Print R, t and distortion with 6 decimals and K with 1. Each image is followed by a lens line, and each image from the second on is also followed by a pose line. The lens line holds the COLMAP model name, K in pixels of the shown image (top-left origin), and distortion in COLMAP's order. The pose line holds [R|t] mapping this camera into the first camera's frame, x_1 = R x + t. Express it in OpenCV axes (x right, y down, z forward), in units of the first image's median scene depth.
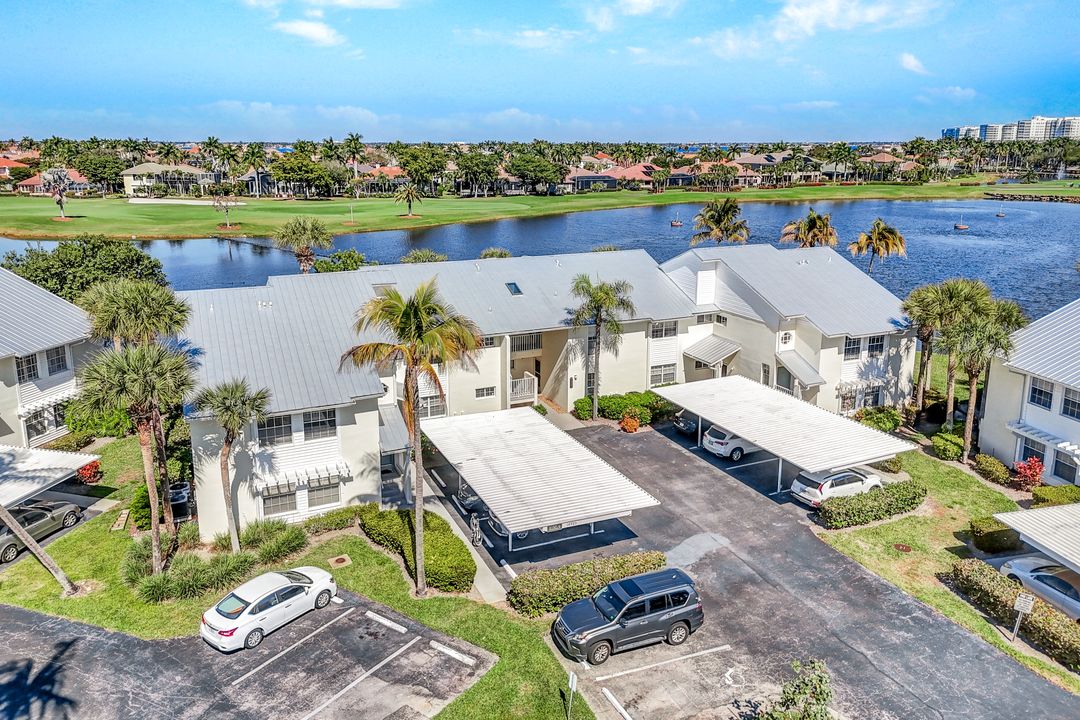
lens RADIAL K [[788.0, 0, 541.0], [0, 788.0, 333.9], [0, 0, 1]] dist [0.085948, -0.109464]
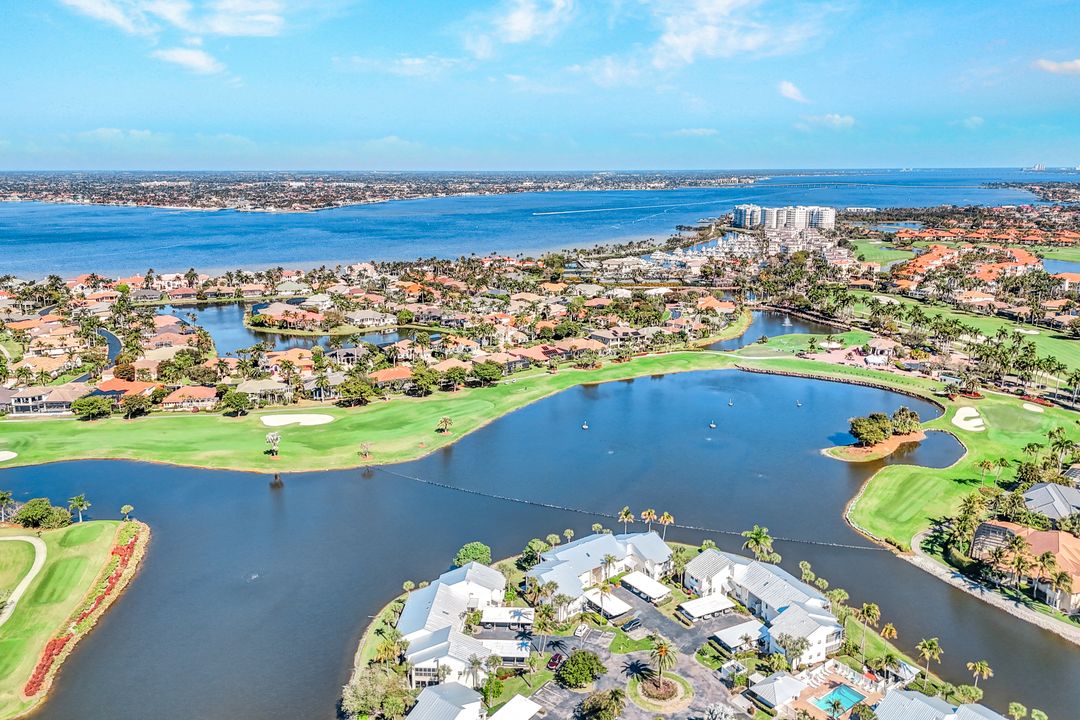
lens RADIAL K [[810.3, 0, 538.9], [0, 810.3, 323.9], [0, 0, 1]] dist [0.099118, -0.112105]
pose [[0.979296, -0.043547, 0.197692, -1.136337], [0.049510, 0.998453, -0.025316, -1.230834], [-0.196283, 0.034579, 0.979937, -3.431386]]
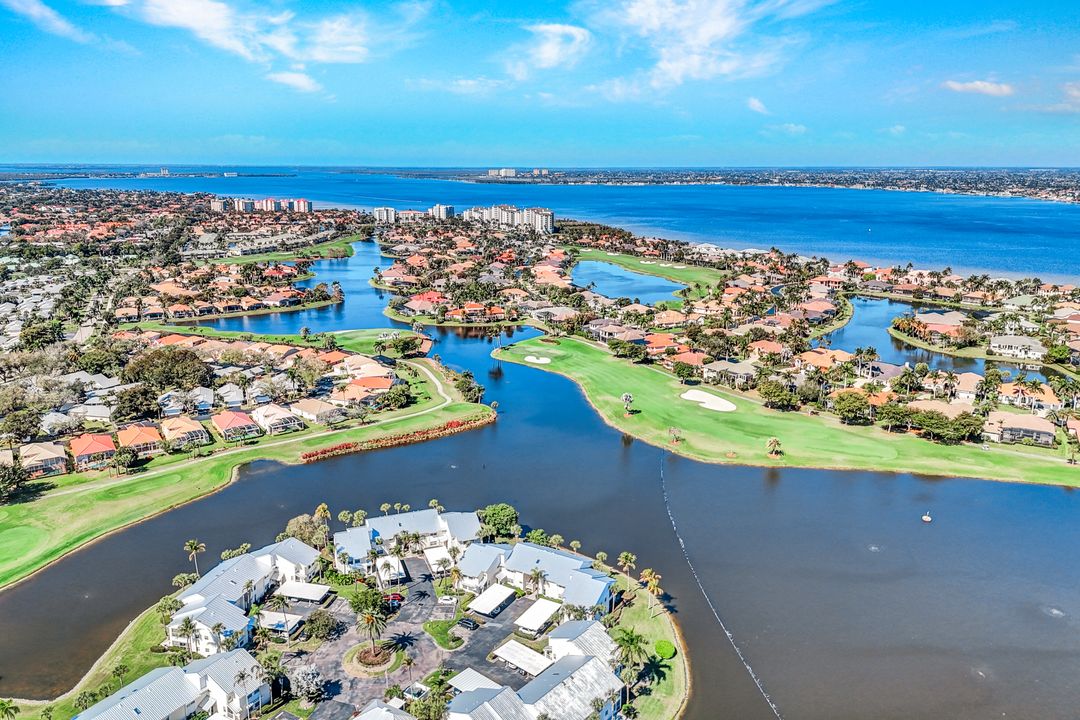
lens RADIAL K [[810.3, 0, 538.9], [0, 810.3, 323.9], [0, 0, 1]] dist [0.099118, -0.112105]
pose [[0.570506, 0.164650, -0.804620, 3.269326], [-0.187517, 0.979935, 0.067568, -1.593935], [0.799600, 0.112332, 0.589934, -1.723722]]
